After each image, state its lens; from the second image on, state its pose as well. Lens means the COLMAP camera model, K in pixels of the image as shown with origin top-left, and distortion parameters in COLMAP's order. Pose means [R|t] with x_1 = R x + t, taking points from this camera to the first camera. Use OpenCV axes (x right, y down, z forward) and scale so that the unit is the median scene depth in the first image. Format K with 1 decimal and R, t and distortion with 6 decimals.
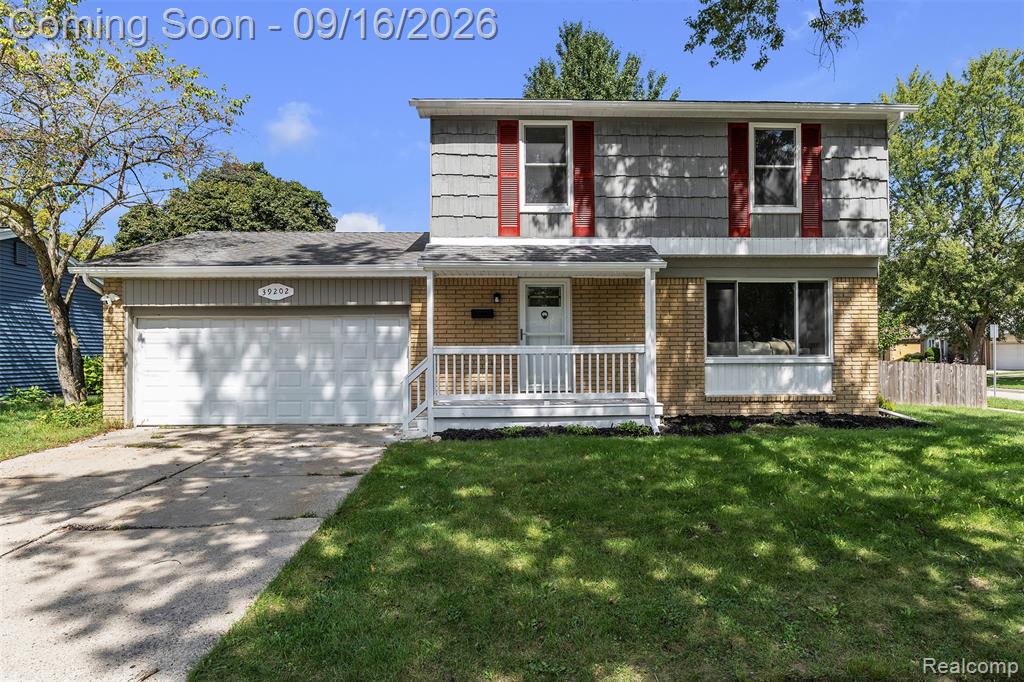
lens RADIAL K [[601.0, 0, 533.4], [0, 601.0, 345.4], [0, 0, 1]] dist [-0.000554, -0.001348]
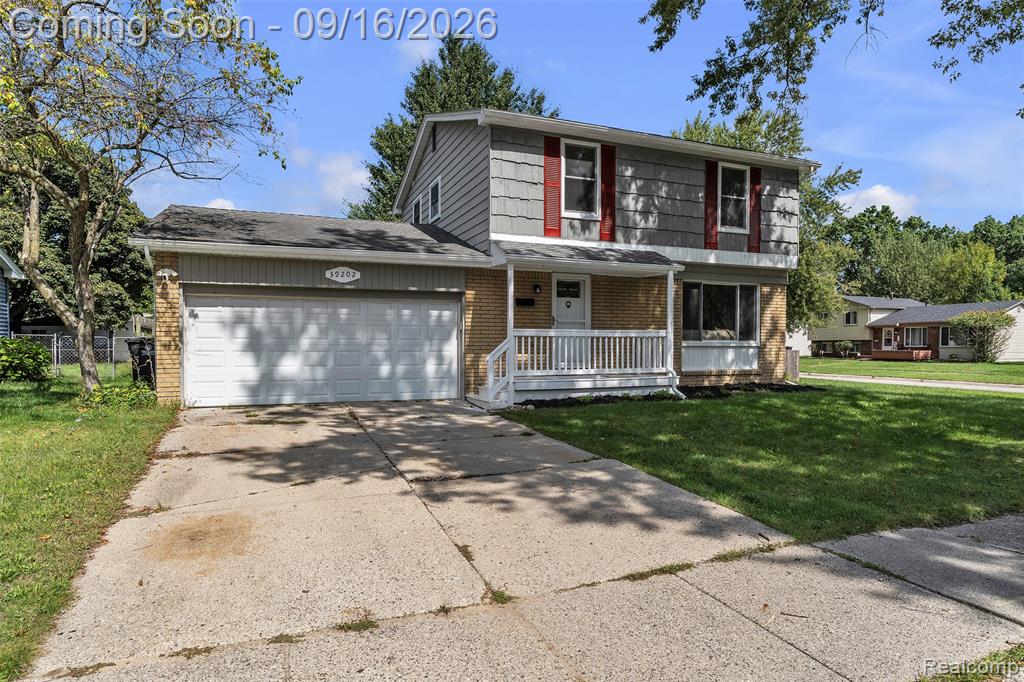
lens RADIAL K [[578.4, 0, 510.2], [0, 578.4, 353.6], [0, 0, 1]] dist [-0.000691, -0.000051]
pose [[0.941921, 0.001314, 0.335833, -0.487260], [-0.012093, 0.999477, 0.030006, 0.013672], [-0.335618, -0.032324, 0.941443, -0.043803]]
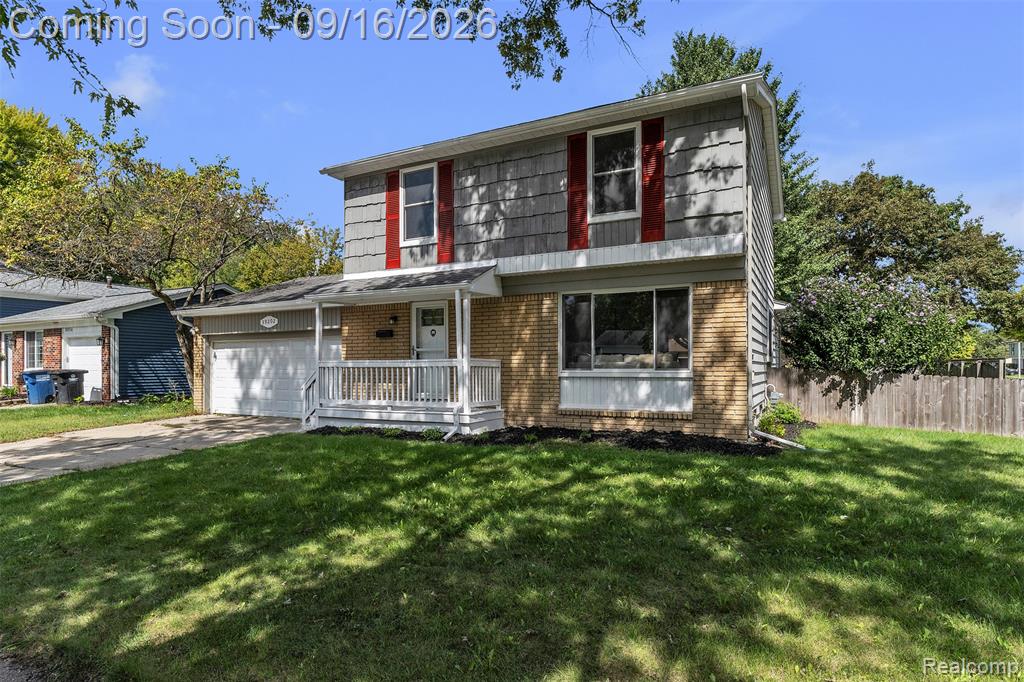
lens RADIAL K [[561.6, 0, 513.4], [0, 561.6, 360.5], [0, 0, 1]] dist [-0.009001, -0.000186]
pose [[0.871499, -0.002296, -0.490391, 0.699415], [0.007131, 0.999943, 0.007992, -0.005528], [0.490345, -0.010462, 0.871466, 0.139674]]
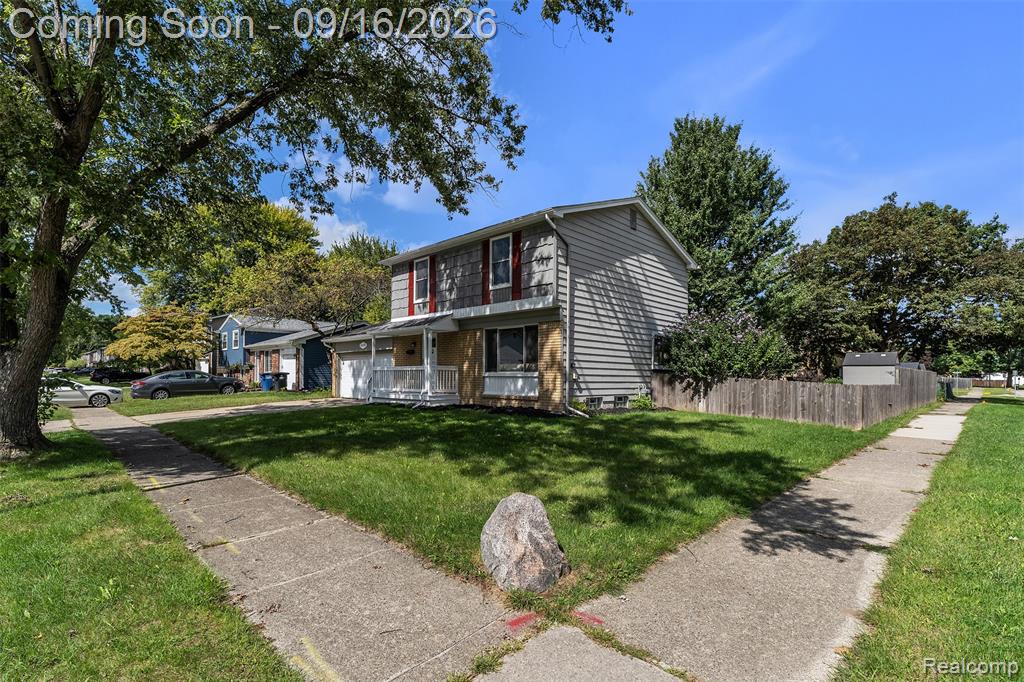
lens RADIAL K [[472.7, 0, 511.3], [0, 472.7, 371.2], [0, 0, 1]] dist [-0.018241, -0.000062]
pose [[0.691976, 0.002418, -0.721917, 1.390922], [0.003536, 0.999971, 0.006738, 0.006469], [0.721912, -0.007216, 0.691947, 0.089947]]
